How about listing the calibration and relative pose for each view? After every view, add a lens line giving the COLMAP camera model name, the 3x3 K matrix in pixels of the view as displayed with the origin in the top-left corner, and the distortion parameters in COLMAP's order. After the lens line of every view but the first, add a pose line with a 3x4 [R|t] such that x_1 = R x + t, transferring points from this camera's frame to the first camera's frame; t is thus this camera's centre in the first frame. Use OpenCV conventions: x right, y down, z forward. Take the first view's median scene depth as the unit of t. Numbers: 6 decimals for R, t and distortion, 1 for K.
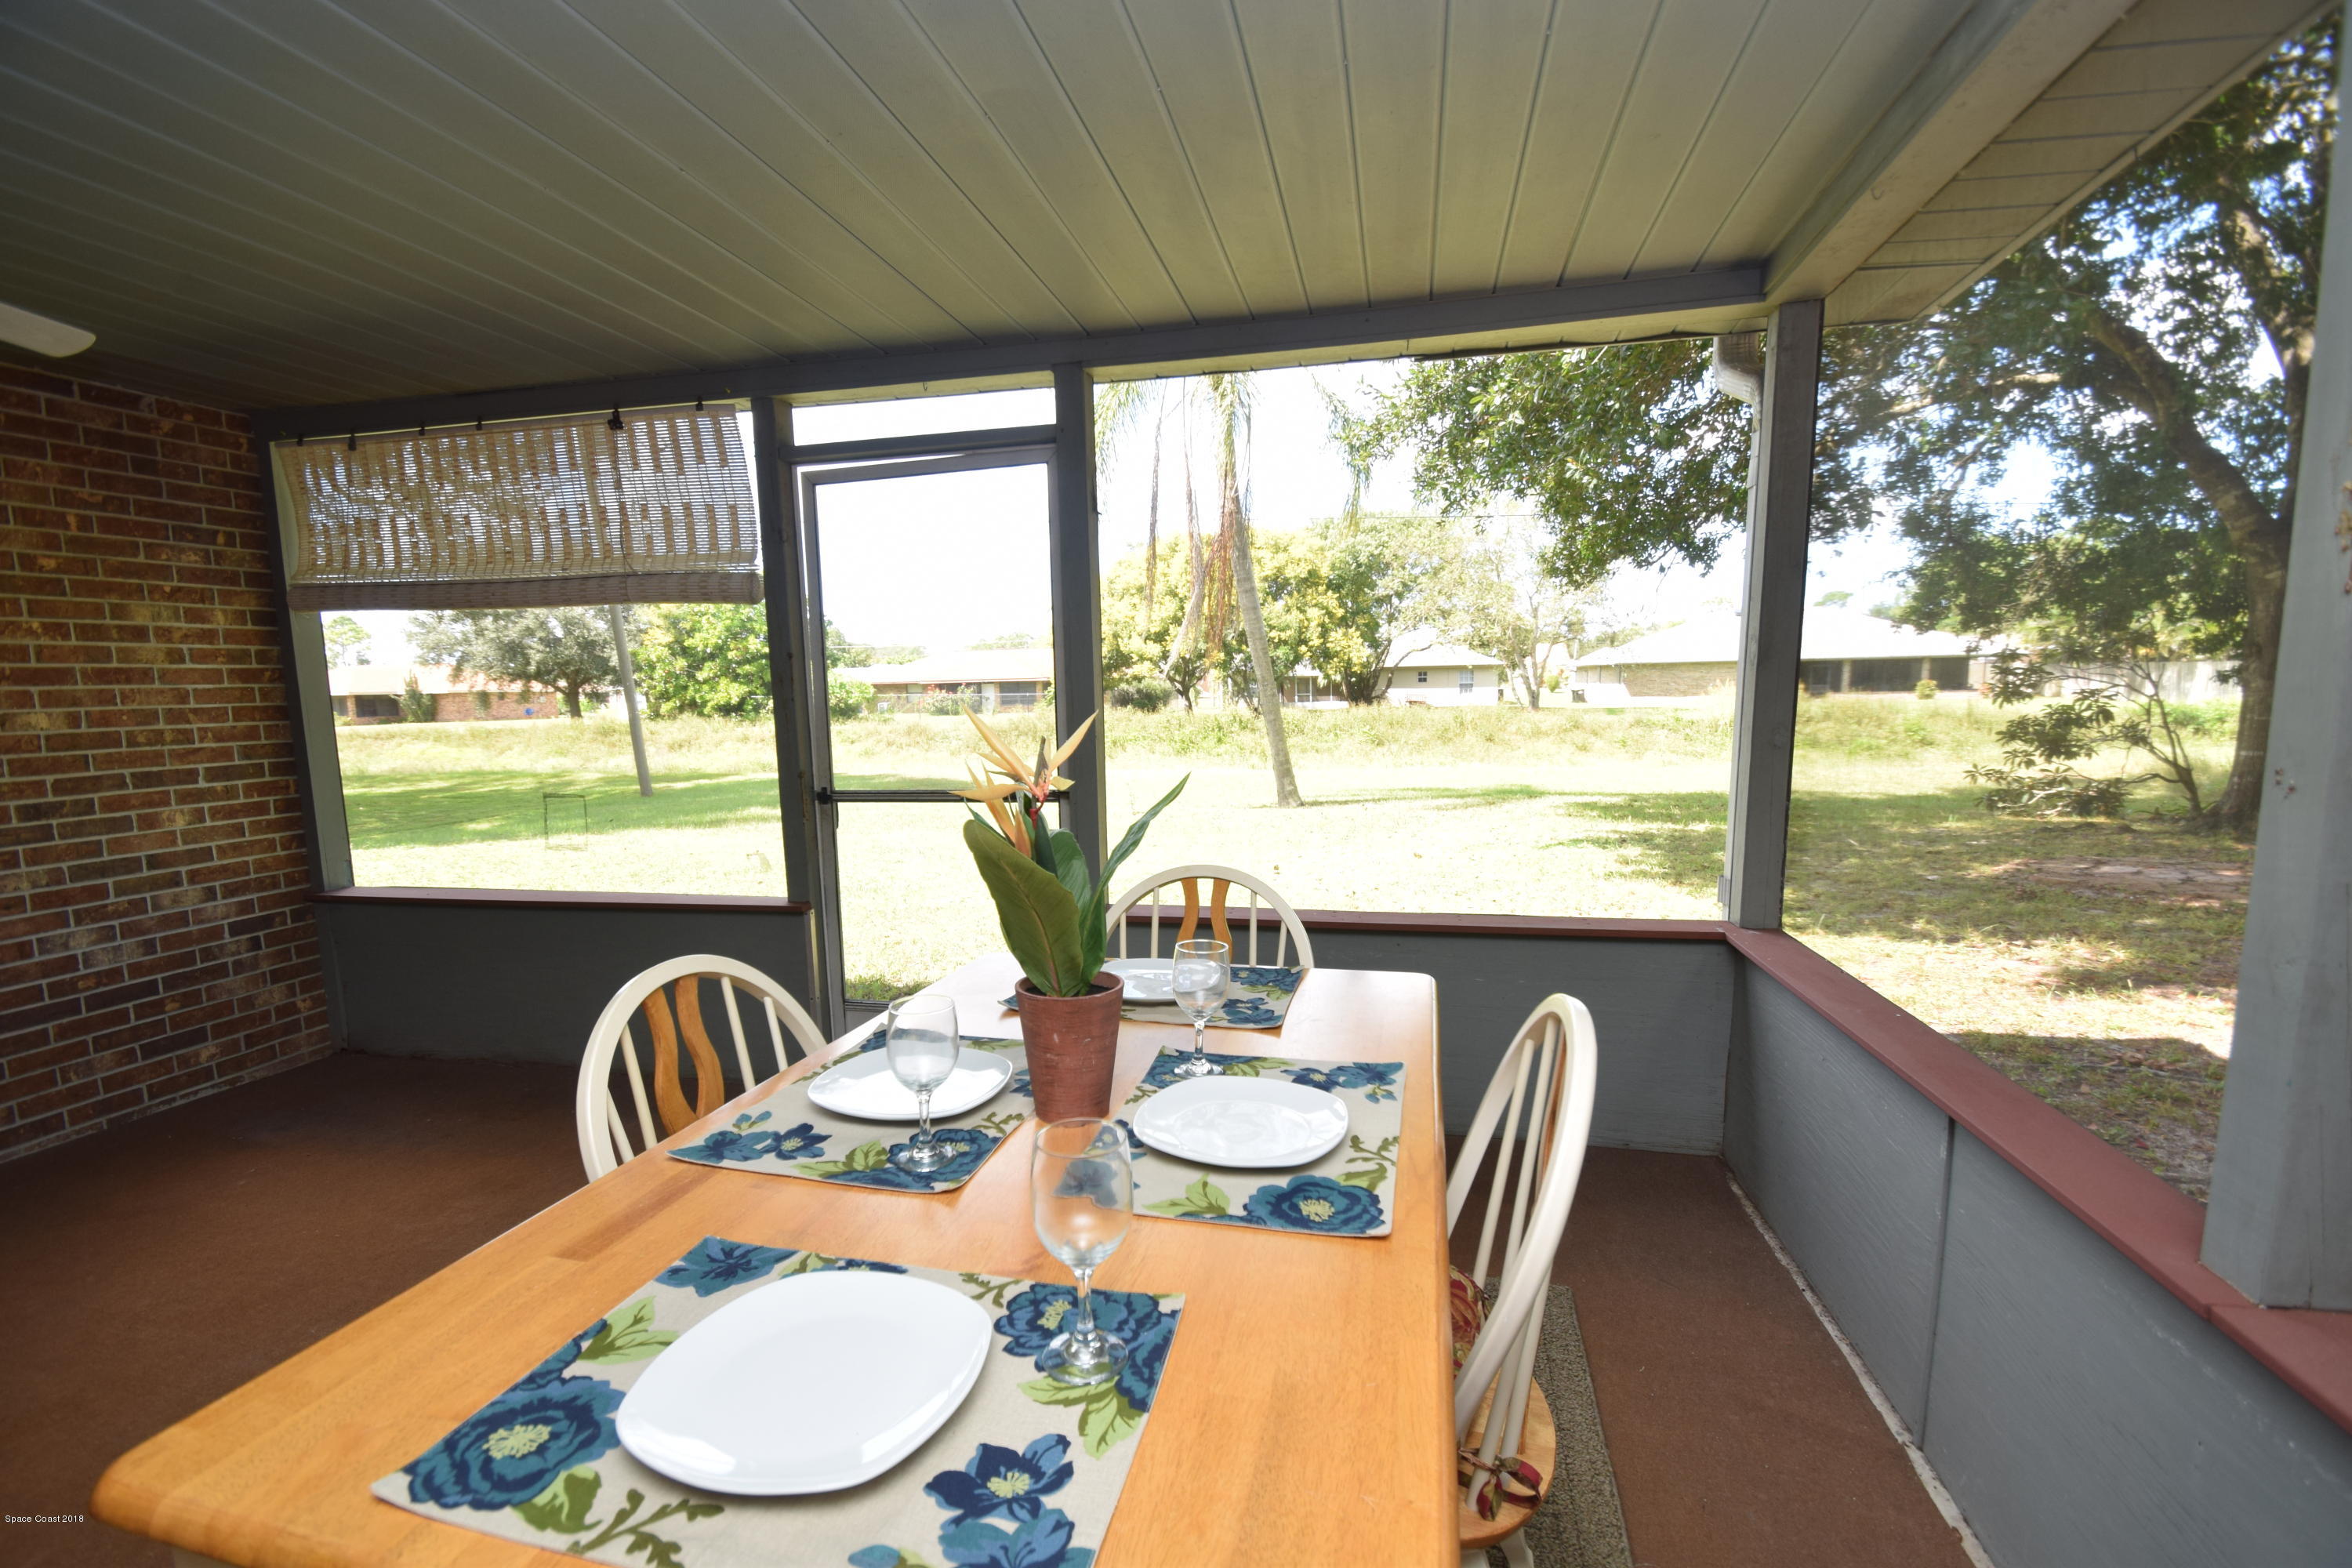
lens RADIAL K [[1031.0, 0, 1168.0], [0, 1031.0, 802.9], [0, 0, 1]] dist [0.000566, -0.007698]
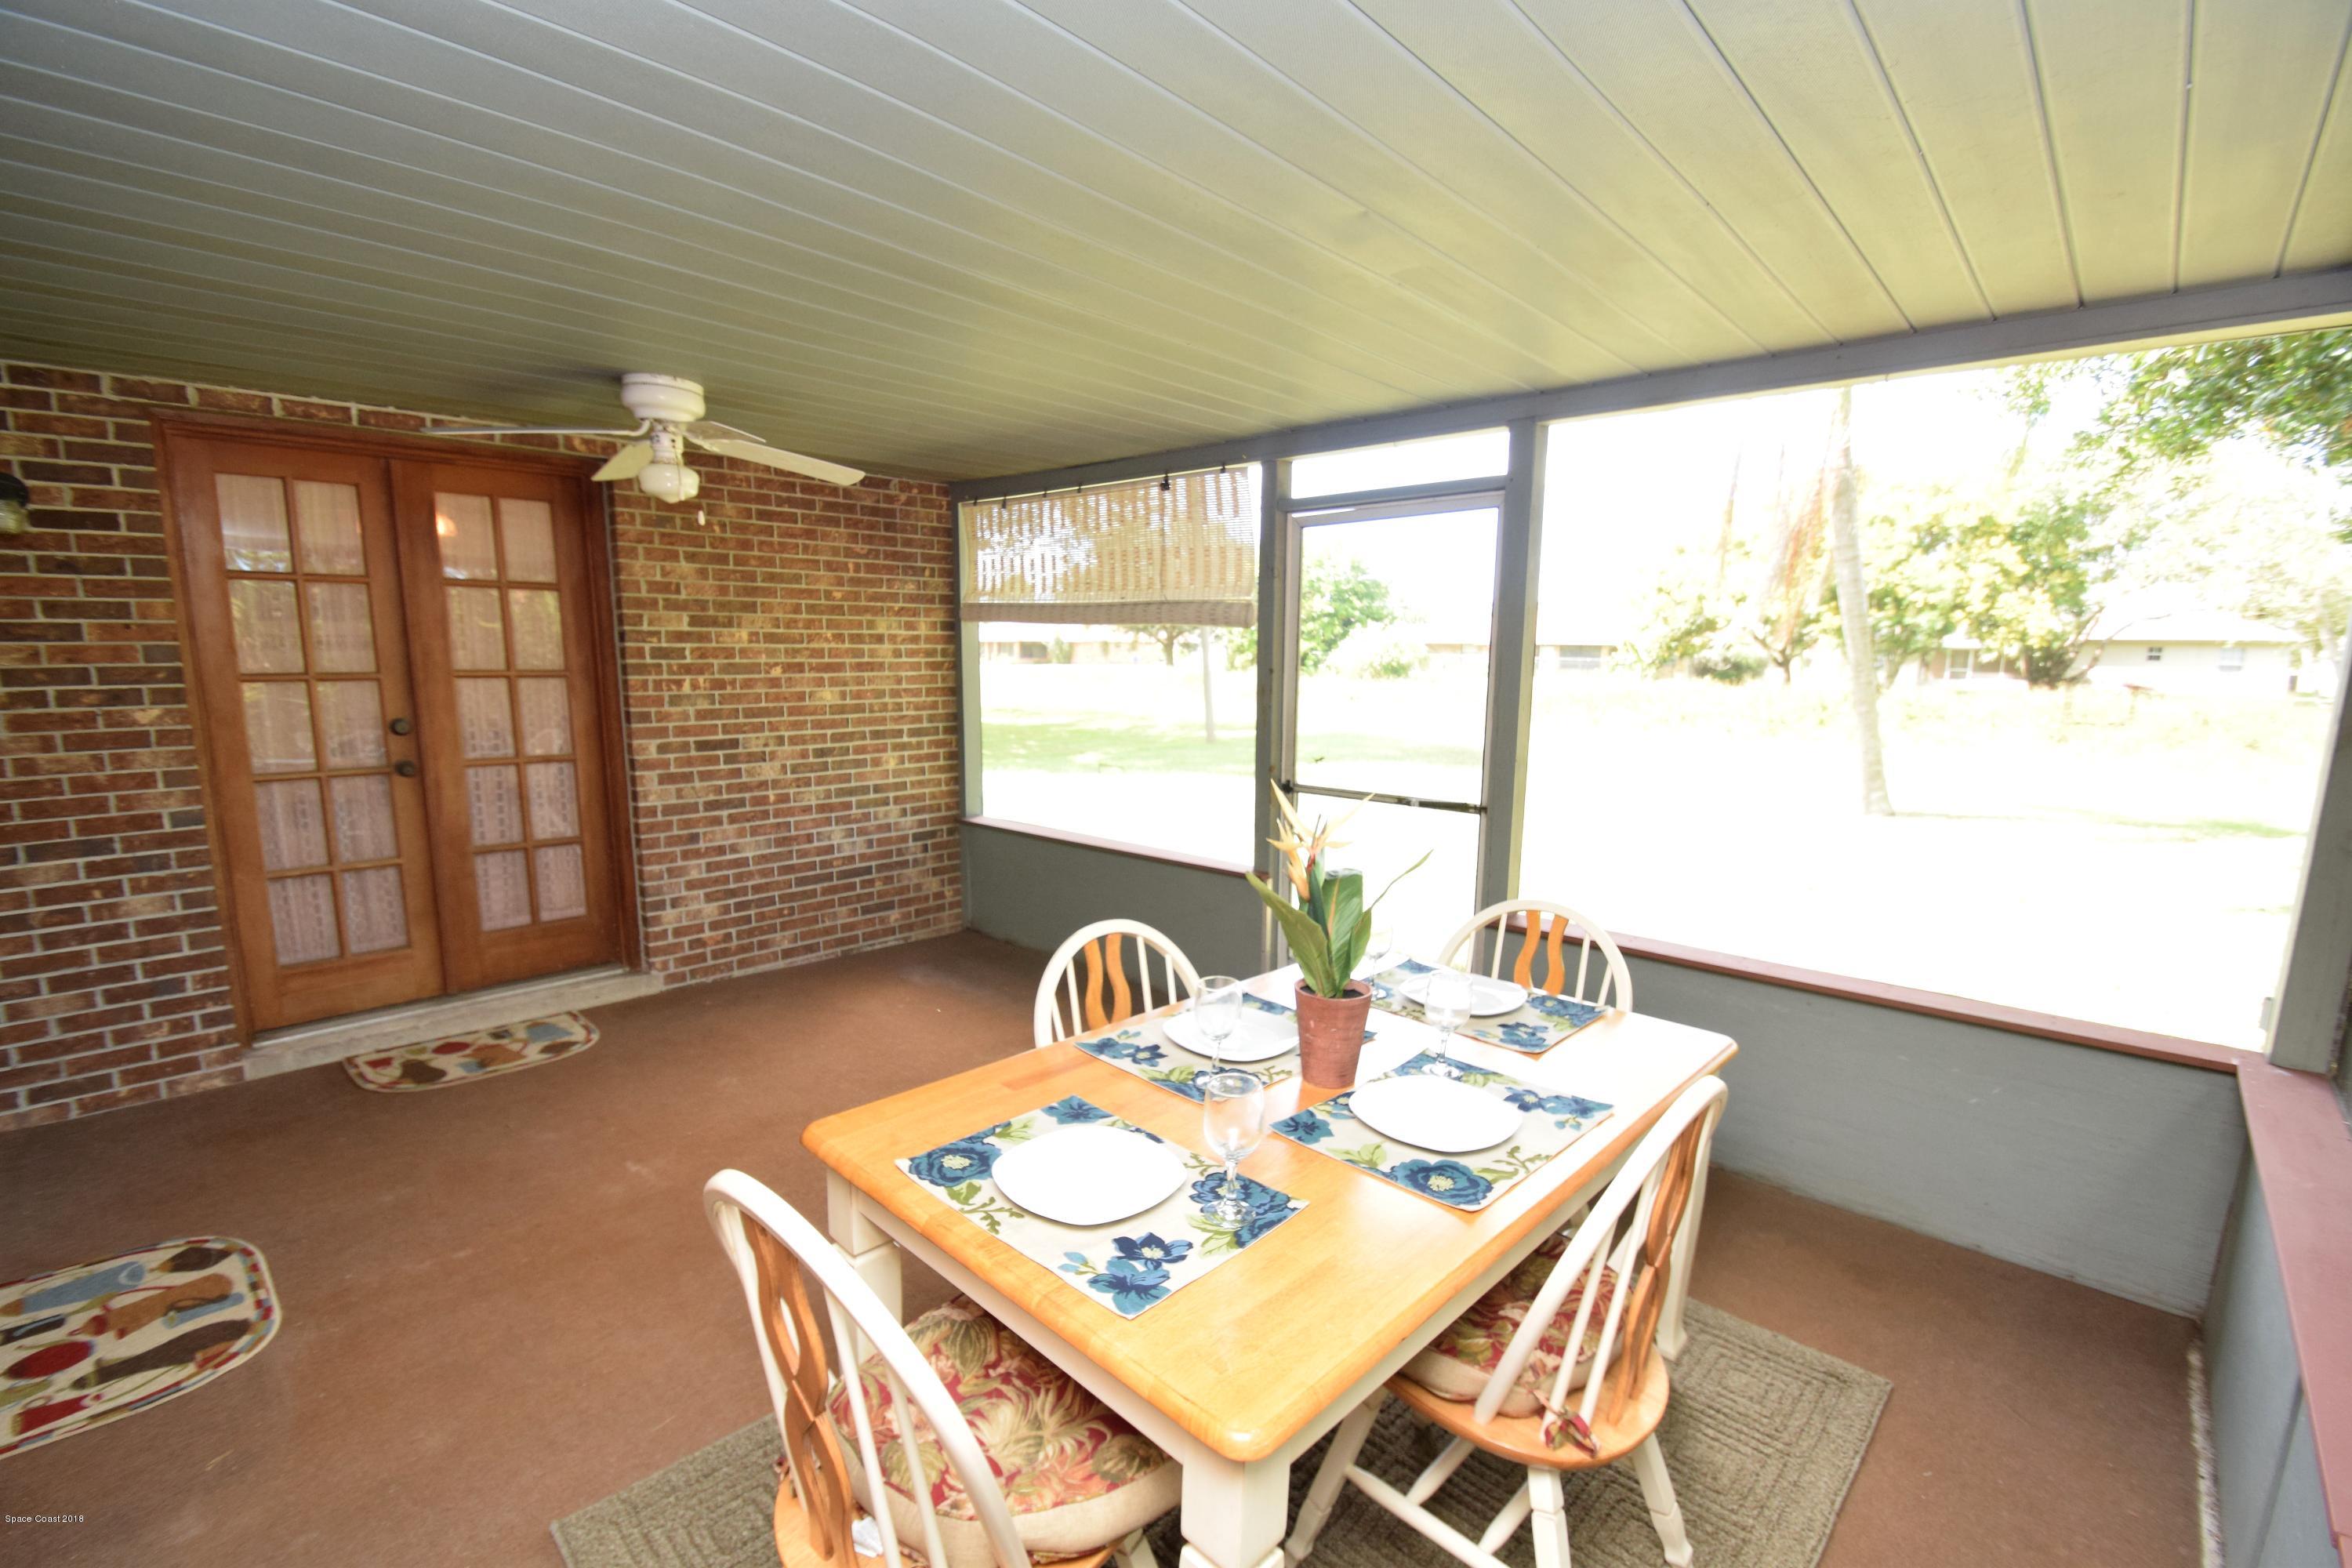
lens RADIAL K [[1031.0, 0, 1181.2], [0, 1031.0, 791.6], [0, 0, 1]] dist [0.000566, -0.007698]
pose [[0.870412, 0.100400, -0.481979, 0.148439], [-0.086102, 0.994941, 0.051762, -0.056924], [0.484737, -0.003555, 0.874653, -0.127041]]
